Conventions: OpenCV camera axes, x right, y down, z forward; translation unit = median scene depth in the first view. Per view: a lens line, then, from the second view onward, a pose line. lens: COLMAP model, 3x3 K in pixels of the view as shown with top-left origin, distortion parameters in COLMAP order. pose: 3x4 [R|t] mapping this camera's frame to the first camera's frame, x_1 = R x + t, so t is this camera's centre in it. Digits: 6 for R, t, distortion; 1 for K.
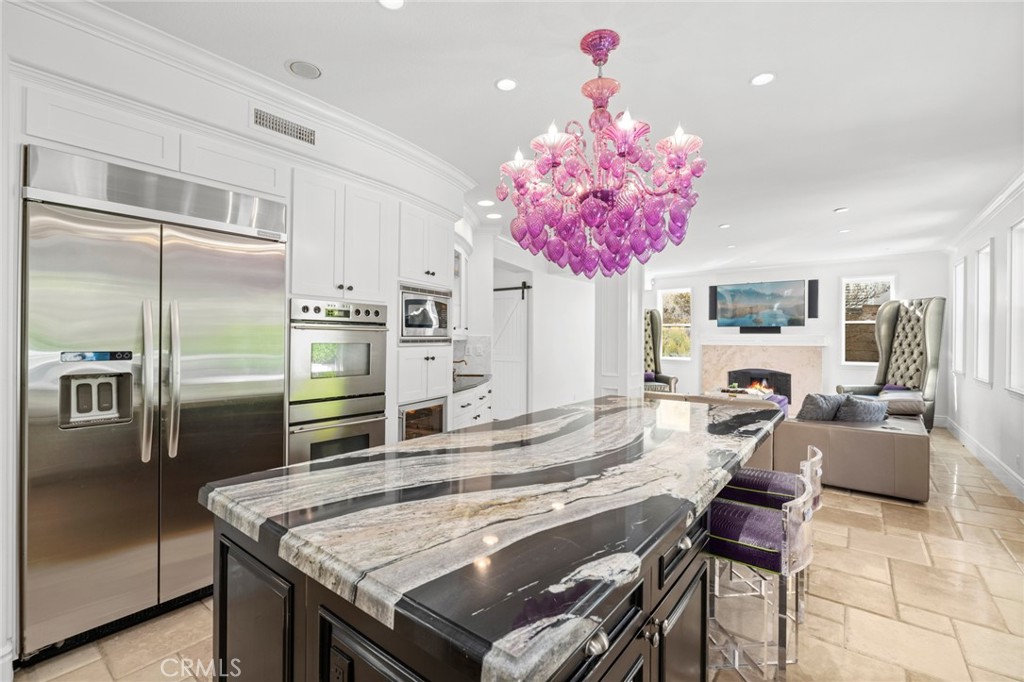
lens RADIAL K [[455.7, 0, 512.0], [0, 455.7, 341.0], [0, 0, 1]] dist [0.000679, 0.000055]
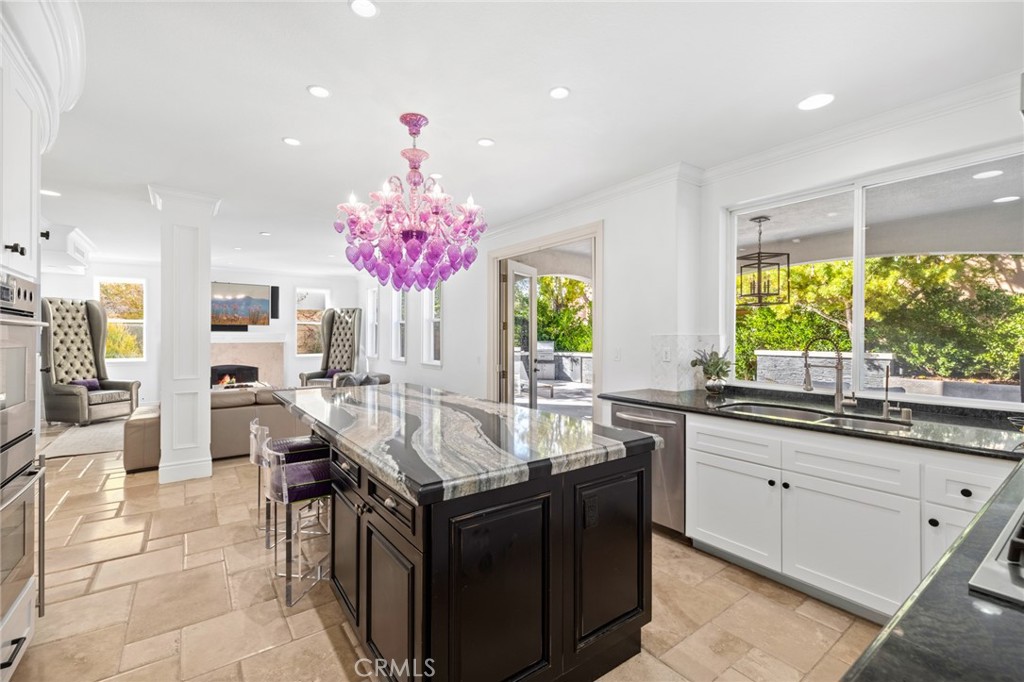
lens RADIAL K [[440.0, 0, 512.0], [0, 440.0, 341.0], [0, 0, 1]] dist [-0.000248, -0.000020]
pose [[0.280151, -0.014499, 0.959846, -0.287677], [0.007232, 0.999889, 0.012993, -0.002890], [-0.959929, 0.003302, 0.280225, 0.099045]]
